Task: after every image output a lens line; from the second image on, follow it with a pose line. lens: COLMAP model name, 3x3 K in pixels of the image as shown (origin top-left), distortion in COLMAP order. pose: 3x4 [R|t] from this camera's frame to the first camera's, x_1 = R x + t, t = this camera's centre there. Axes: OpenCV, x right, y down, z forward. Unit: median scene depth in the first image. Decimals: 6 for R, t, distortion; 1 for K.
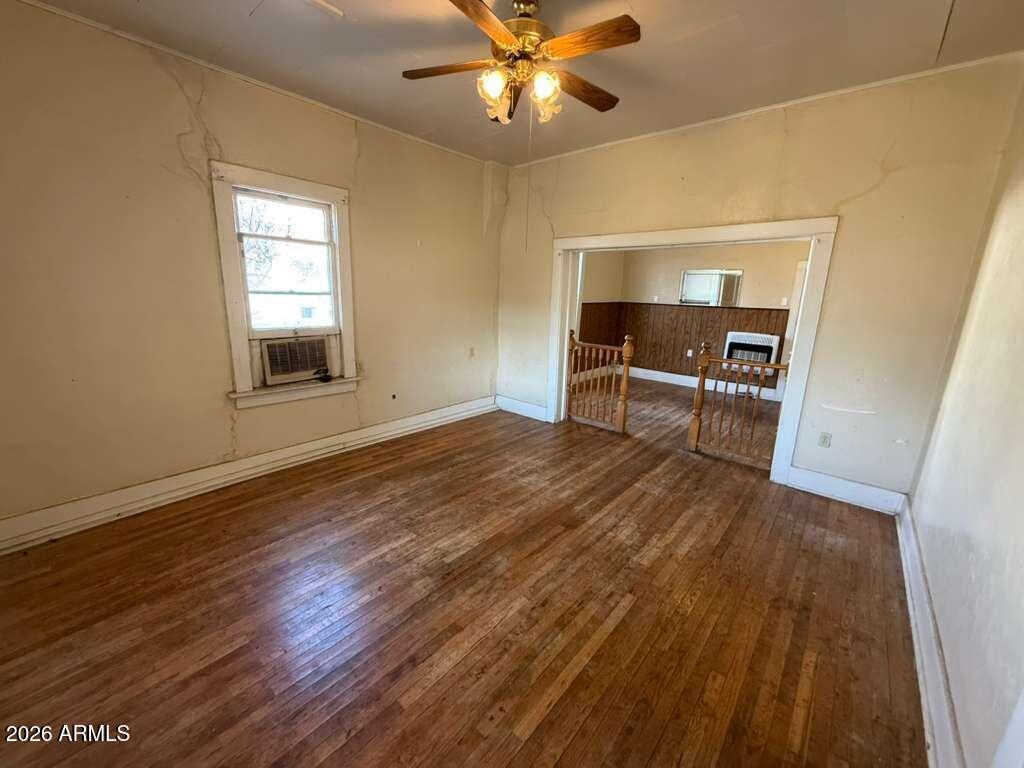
lens RADIAL K [[408.3, 0, 512.7], [0, 408.3, 381.0], [0, 0, 1]] dist [-0.000589, 0.000339]
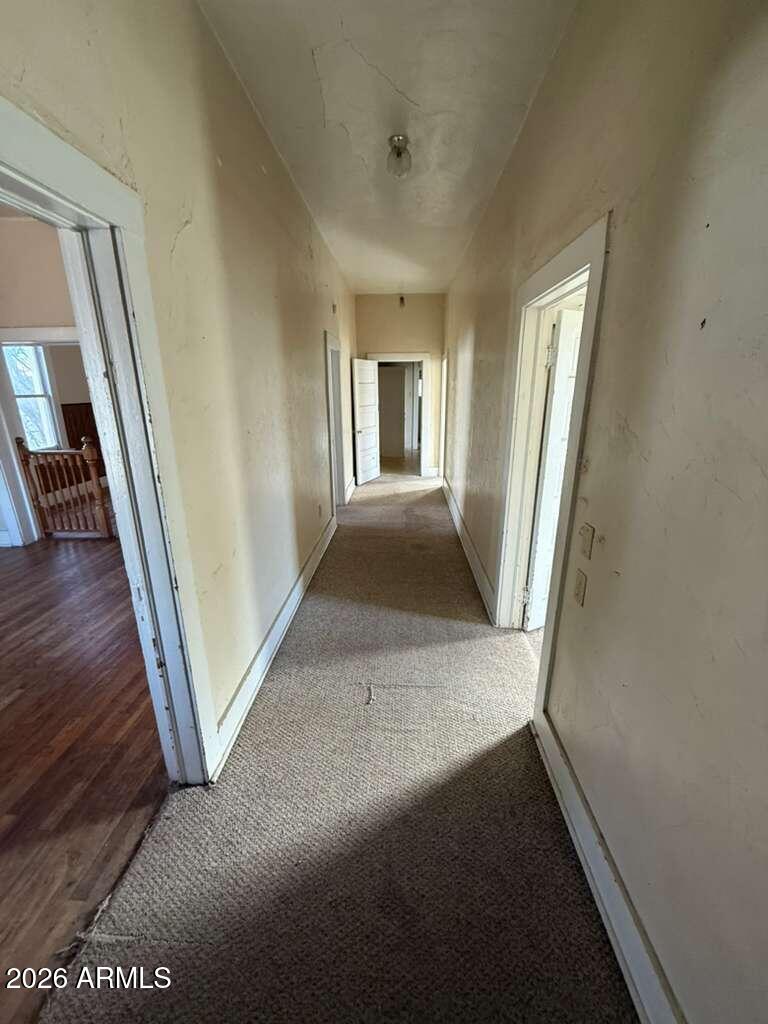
lens RADIAL K [[408.3, 0, 385.8], [0, 408.3, 511.0], [0, 0, 1]] dist [-0.000589, 0.000339]
pose [[0.789420, -0.209200, 0.577107, 0.332567], [0.161376, 0.977794, 0.133704, 0.057003], [-0.592262, -0.012418, 0.805650, -0.249104]]
